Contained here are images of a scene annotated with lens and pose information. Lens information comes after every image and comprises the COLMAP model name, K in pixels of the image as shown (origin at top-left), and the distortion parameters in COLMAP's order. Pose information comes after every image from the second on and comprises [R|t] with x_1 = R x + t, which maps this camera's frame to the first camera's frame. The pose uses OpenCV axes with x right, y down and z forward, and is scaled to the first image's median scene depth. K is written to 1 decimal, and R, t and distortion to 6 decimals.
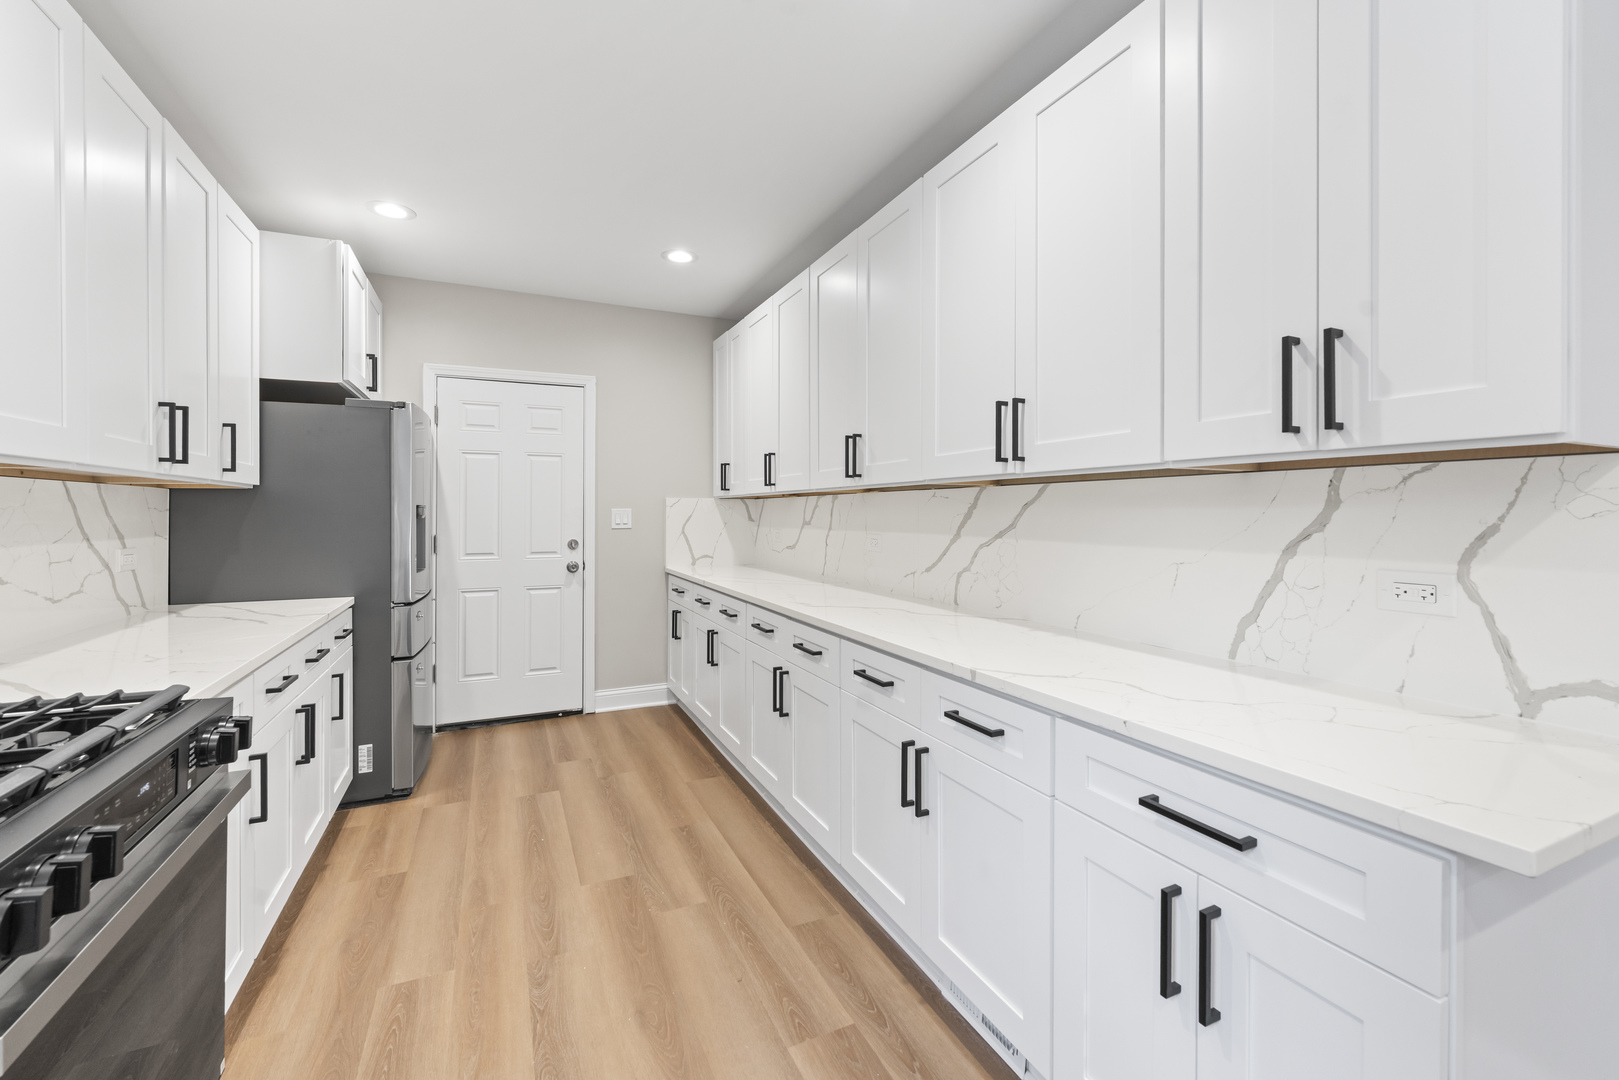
lens RADIAL K [[669.4, 0, 853.4], [0, 669.4, 511.1], [0, 0, 1]] dist [-0.001960, -0.000581]
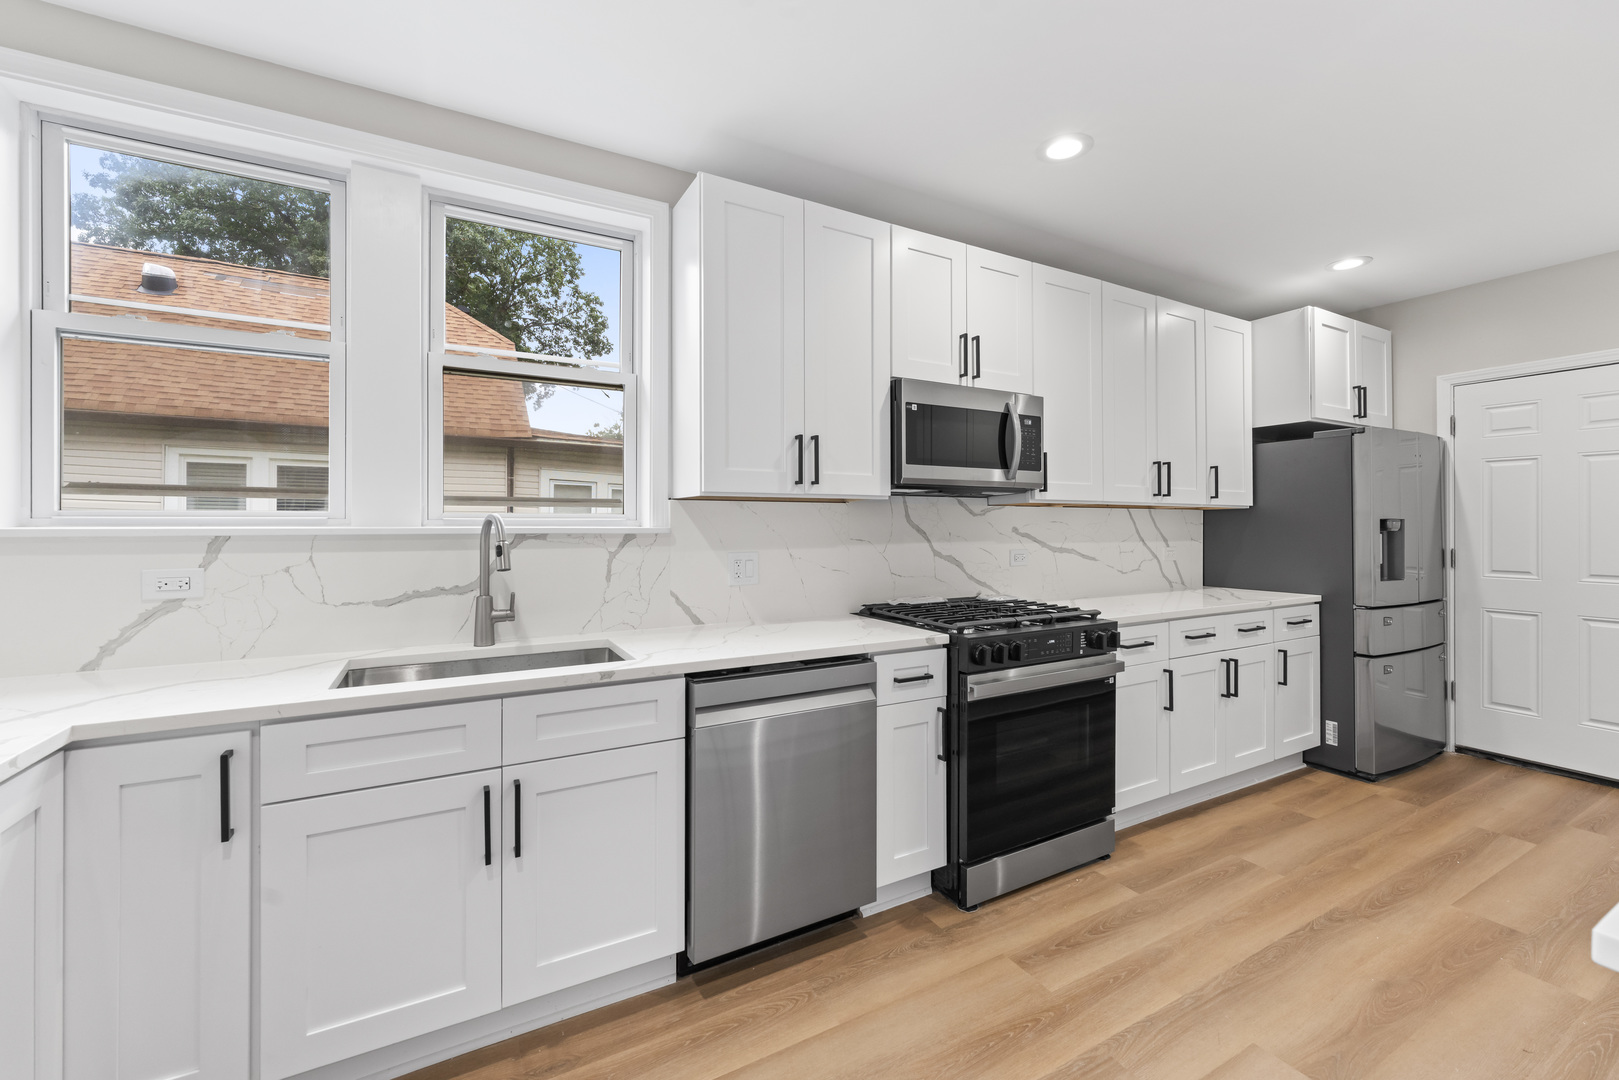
lens RADIAL K [[660.0, 0, 806.7], [0, 660.0, 518.6], [0, 0, 1]] dist [-0.001440, -0.000225]
pose [[0.068576, -0.008986, -0.997605, 0.424483], [0.000685, 0.999960, -0.008960, -0.000654], [0.997646, -0.000069, 0.068579, -0.011937]]
